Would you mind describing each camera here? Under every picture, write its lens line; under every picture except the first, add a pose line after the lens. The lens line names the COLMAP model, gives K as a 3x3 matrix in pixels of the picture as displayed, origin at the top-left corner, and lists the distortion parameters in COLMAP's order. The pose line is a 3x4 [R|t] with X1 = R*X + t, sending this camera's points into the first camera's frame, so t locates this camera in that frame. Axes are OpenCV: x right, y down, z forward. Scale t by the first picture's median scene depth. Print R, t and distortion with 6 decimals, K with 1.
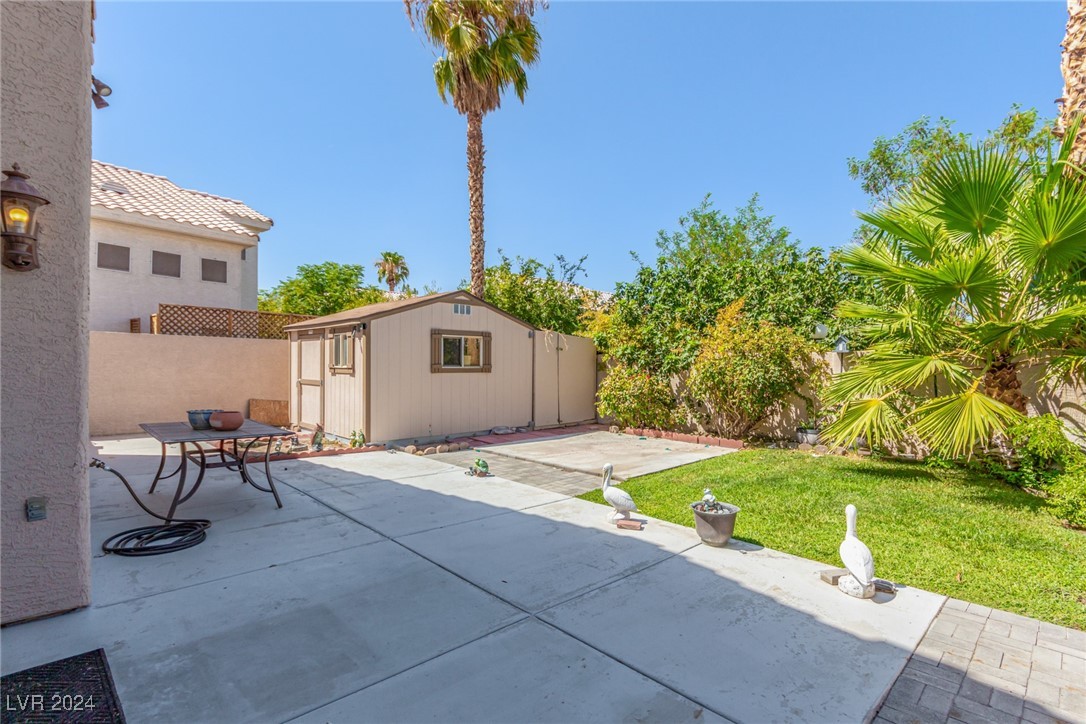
lens RADIAL K [[505.4, 0, 548.4], [0, 505.4, 364.5], [0, 0, 1]] dist [0.003023, 0.000437]
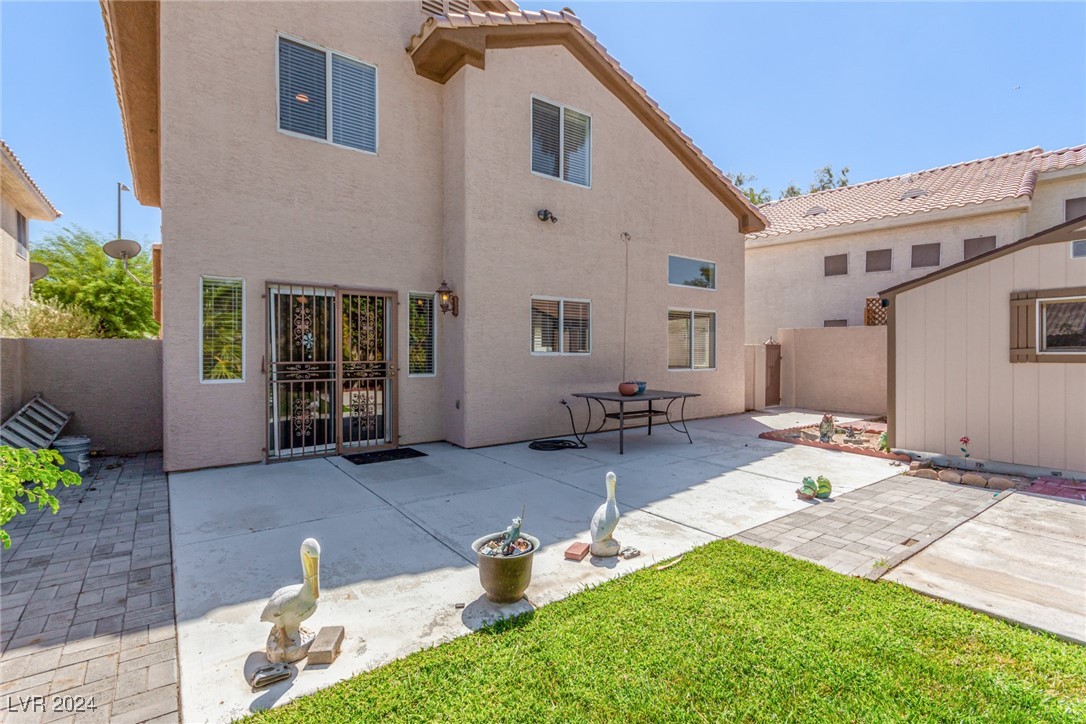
lens RADIAL K [[505.4, 0, 562.5], [0, 505.4, 360.3], [0, 0, 1]] dist [0.003023, 0.000437]
pose [[-0.093719, 0.003869, -0.995591, 0.788224], [0.001328, 0.999992, 0.003761, 0.019833], [0.995598, -0.000970, -0.093724, 0.889594]]
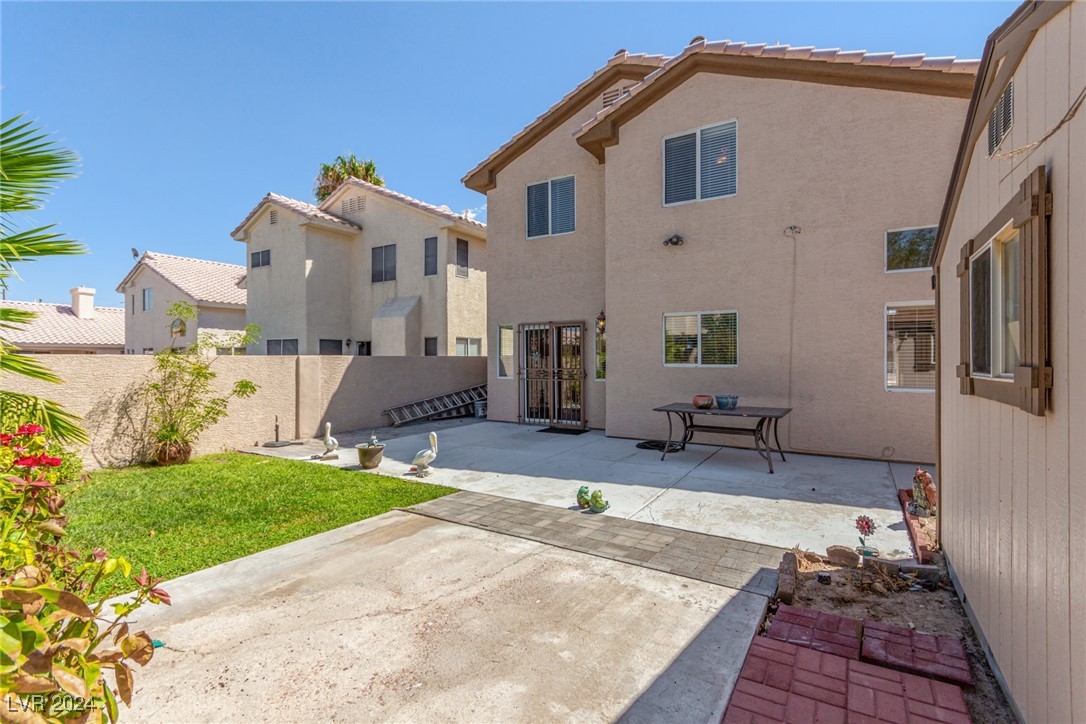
lens RADIAL K [[505.4, 0, 544.1], [0, 505.4, 359.0], [0, 0, 1]] dist [0.003023, 0.000437]
pose [[-0.964144, -0.012493, -0.265086, 0.168476], [-0.011148, 0.999916, -0.006577, 0.002059], [0.265146, -0.003386, -0.964202, 2.142826]]
